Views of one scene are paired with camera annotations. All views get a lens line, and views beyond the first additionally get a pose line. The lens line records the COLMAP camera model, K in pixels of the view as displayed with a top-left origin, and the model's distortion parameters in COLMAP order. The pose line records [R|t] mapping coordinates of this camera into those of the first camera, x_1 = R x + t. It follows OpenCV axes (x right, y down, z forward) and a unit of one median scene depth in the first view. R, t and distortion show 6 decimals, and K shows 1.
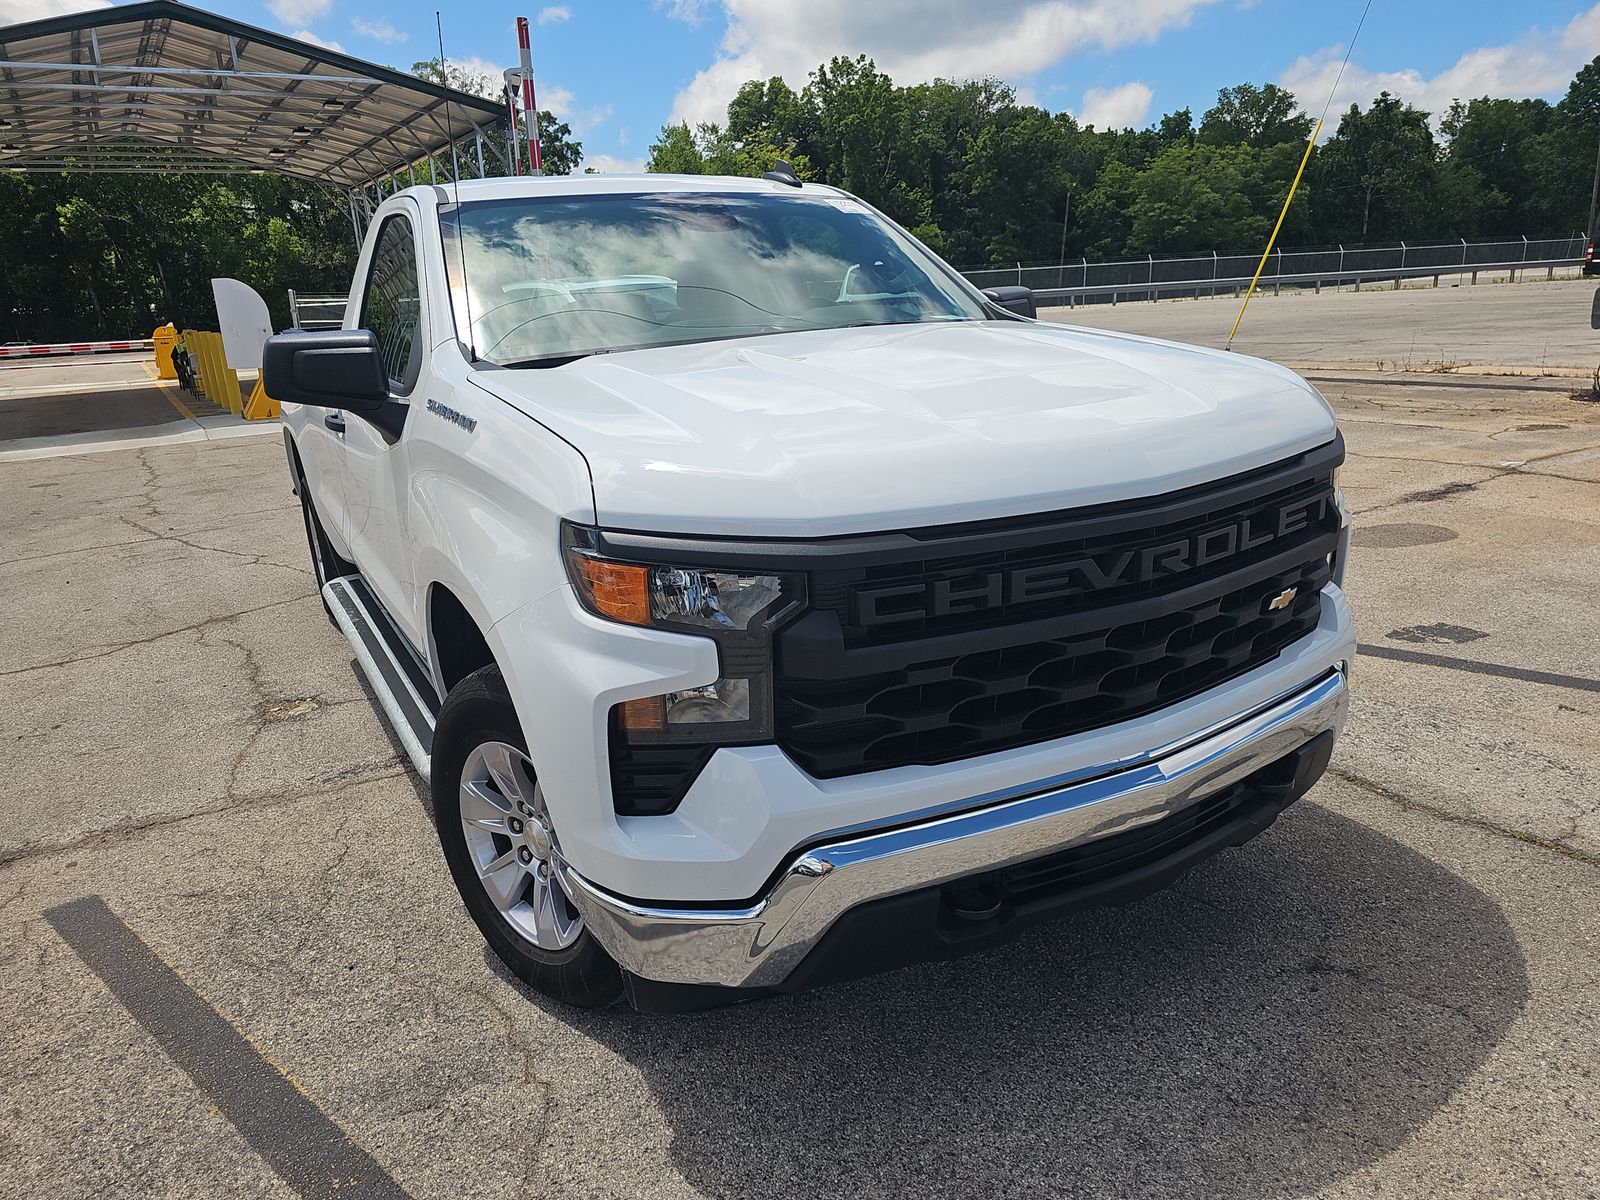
lens RADIAL K [[1046.8, 0, 793.6], [0, 1046.8, 600.2], [0, 0, 1]] dist [0.036905, -0.038723]
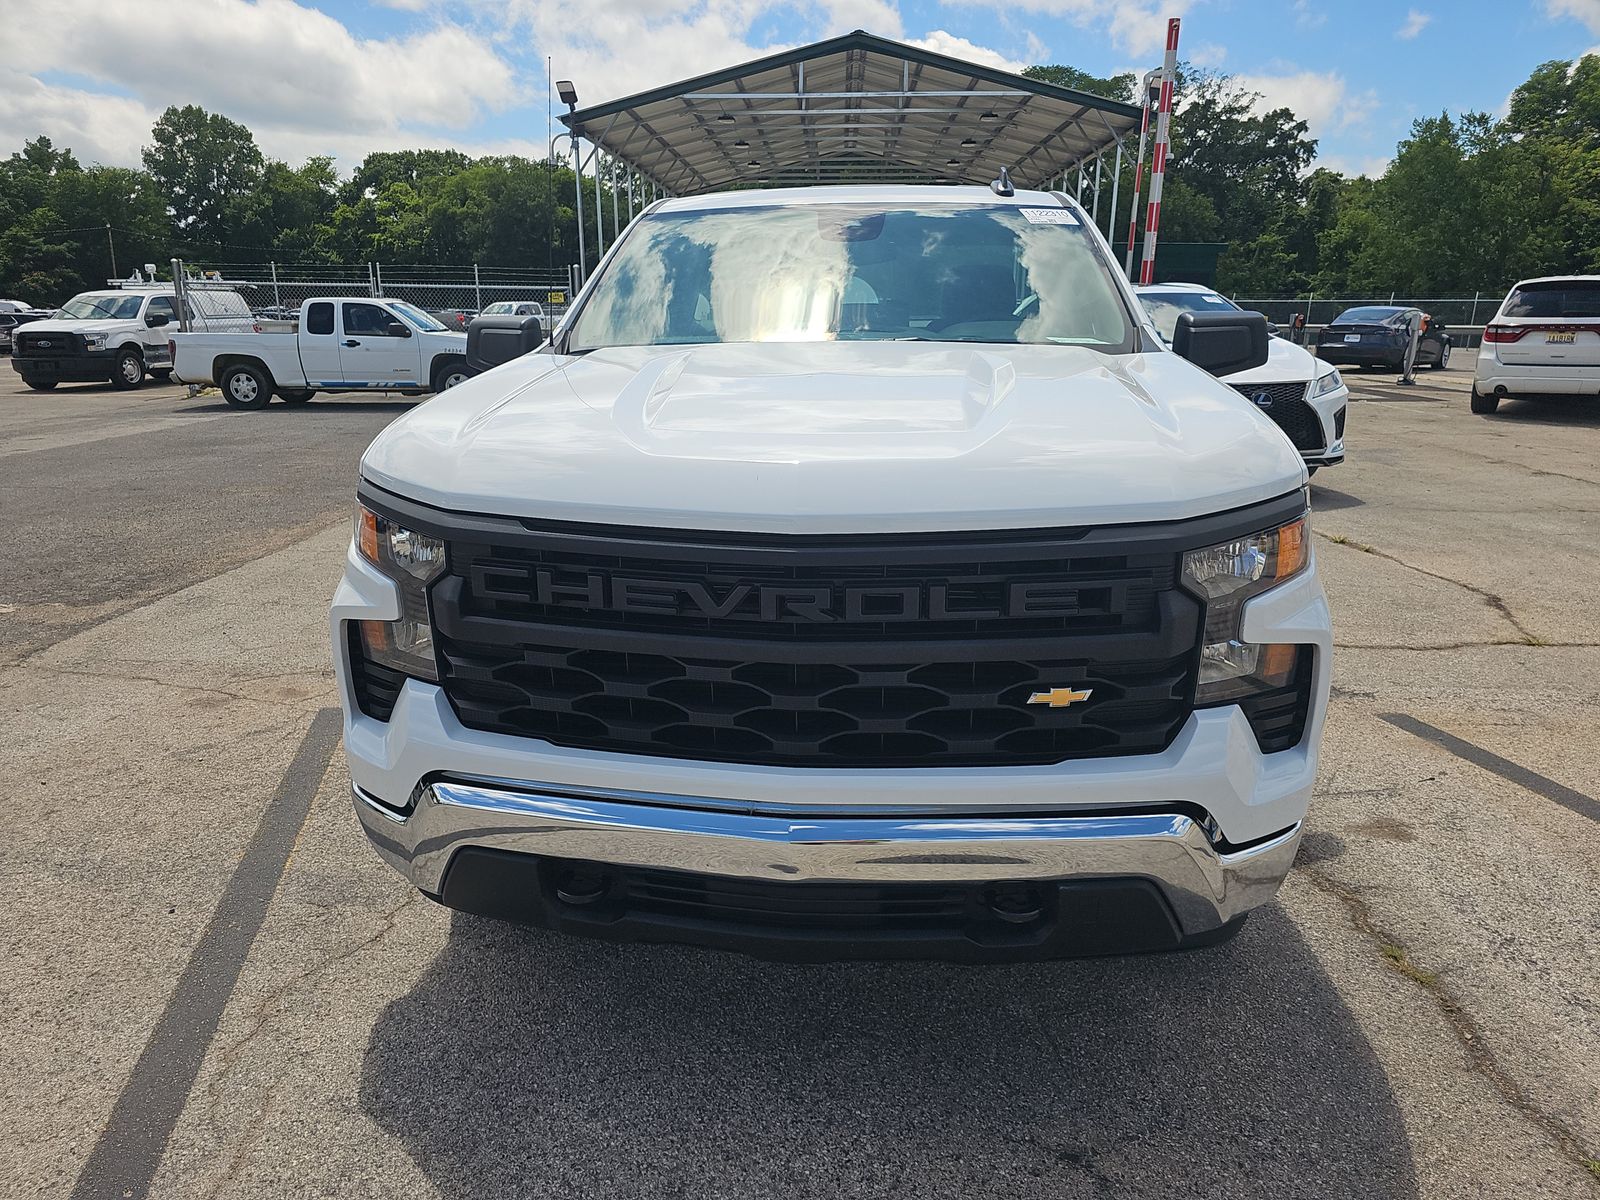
lens RADIAL K [[1046.8, 0, 793.6], [0, 1046.8, 600.2], [0, 0, 1]] dist [0.036905, -0.038723]
pose [[0.816910, 0.202132, -0.540185, 0.628108], [-0.203652, 0.977340, 0.057733, -0.070315], [0.539614, 0.062847, 0.839564, 0.158494]]
